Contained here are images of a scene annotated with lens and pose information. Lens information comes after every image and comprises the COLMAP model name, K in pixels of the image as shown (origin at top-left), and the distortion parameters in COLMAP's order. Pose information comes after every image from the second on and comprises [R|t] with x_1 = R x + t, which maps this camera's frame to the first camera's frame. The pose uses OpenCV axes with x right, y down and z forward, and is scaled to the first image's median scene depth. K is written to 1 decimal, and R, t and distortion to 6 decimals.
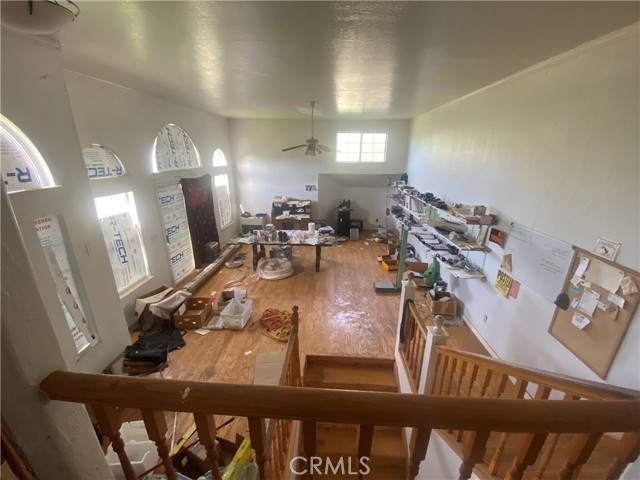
lens RADIAL K [[260.8, 0, 319.7], [0, 260.8, 240.5], [0, 0, 1]] dist [-0.000299, -0.000265]
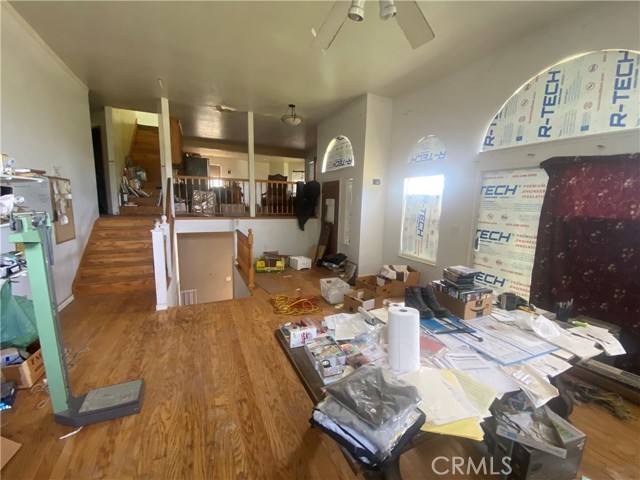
lens RADIAL K [[260.8, 0, 315.9], [0, 260.8, 242.4], [0, 0, 1]] dist [-0.000299, -0.000265]
pose [[-0.880112, 0.044894, -0.472639, 0.175122], [-0.179065, 0.890608, 0.418034, -0.238923], [0.439704, 0.452550, -0.775796, 1.394567]]
